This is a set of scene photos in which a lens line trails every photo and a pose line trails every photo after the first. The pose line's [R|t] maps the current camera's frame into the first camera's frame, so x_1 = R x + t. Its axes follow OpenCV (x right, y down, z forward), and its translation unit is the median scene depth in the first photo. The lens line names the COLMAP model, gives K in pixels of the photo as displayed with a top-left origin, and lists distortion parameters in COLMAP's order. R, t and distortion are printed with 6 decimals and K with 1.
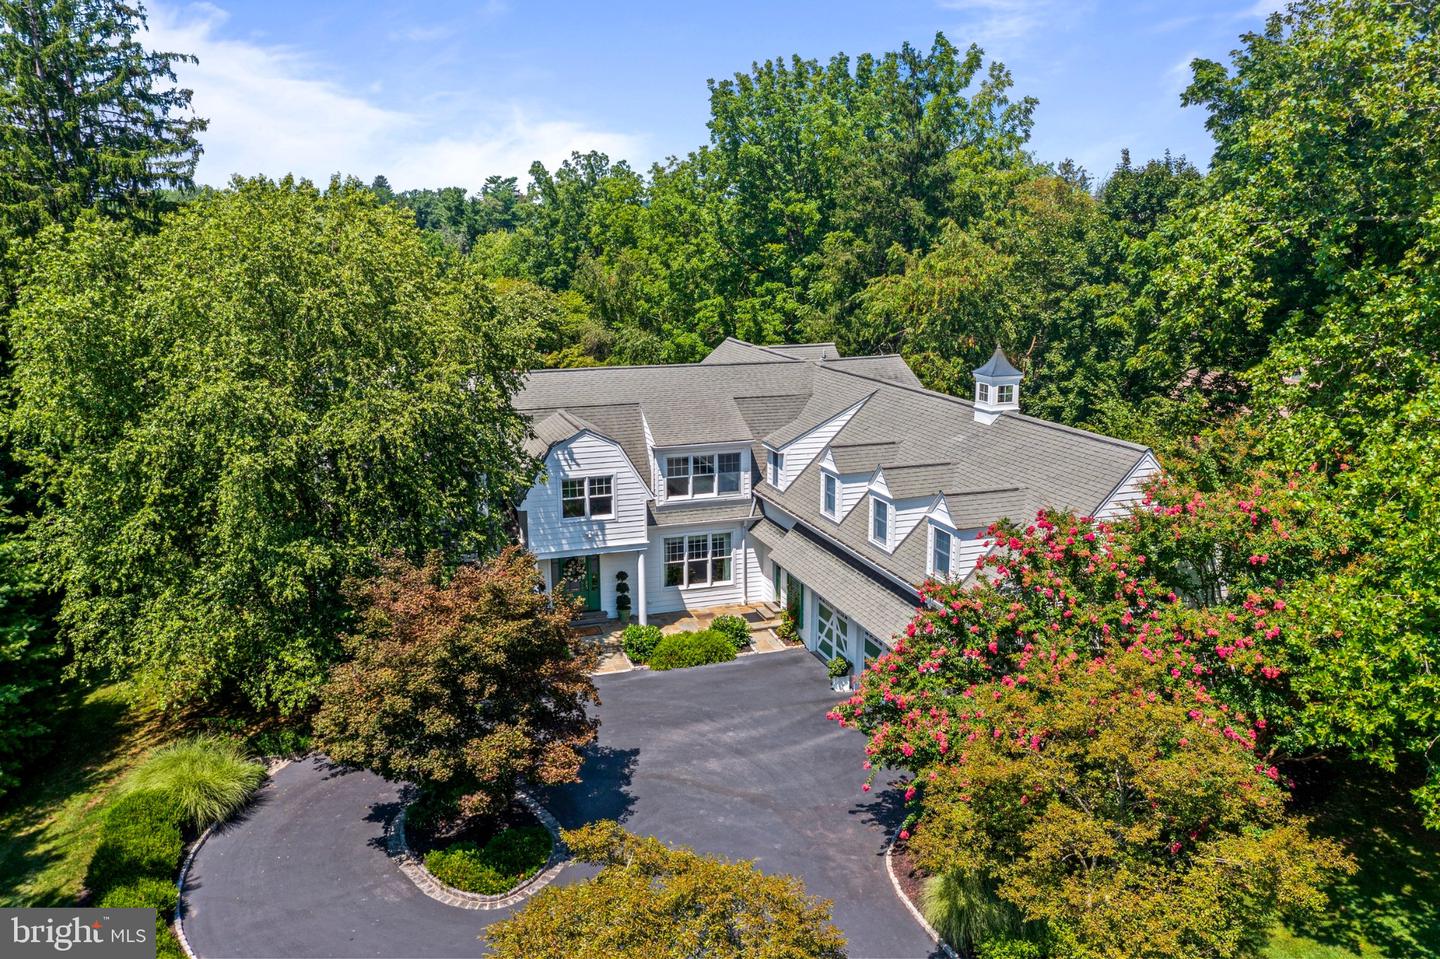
lens RADIAL K [[1146.4, 0, 720.0], [0, 1146.4, 479.5], [0, 0, 1]] dist [0.008395, 0.002445]
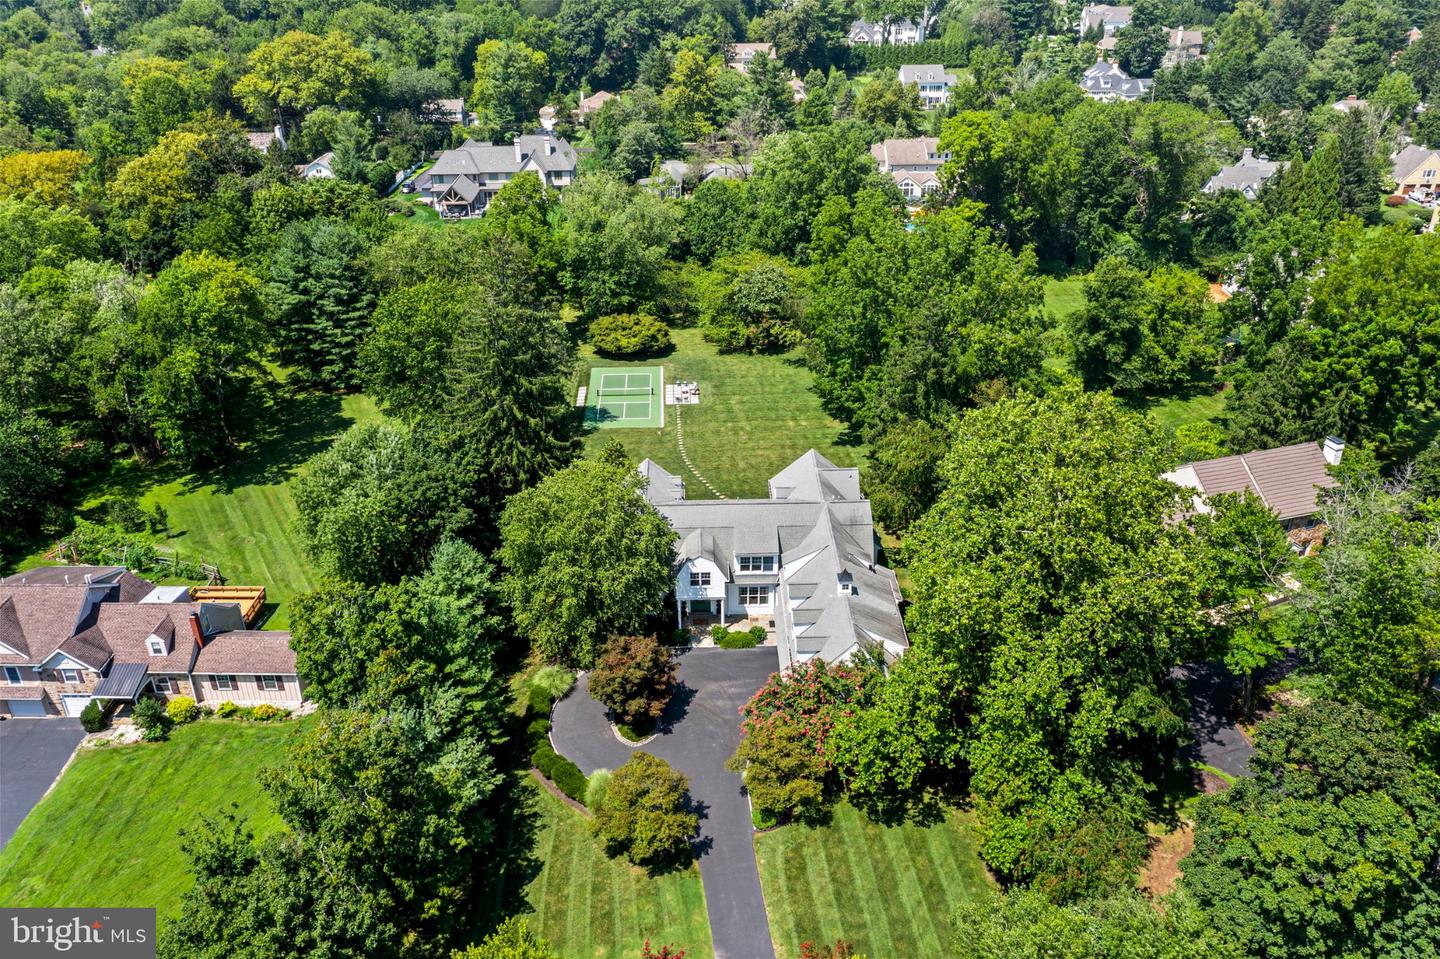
lens RADIAL K [[1141.9, 0, 719.0], [0, 1141.9, 496.7], [0, 0, 1]] dist [0.004520, -0.000768]
pose [[0.954423, 0.141770, -0.262637, 0.538309], [-0.059873, 0.953040, 0.296866, -0.876843], [0.292390, -0.267611, 0.918092, -1.194627]]
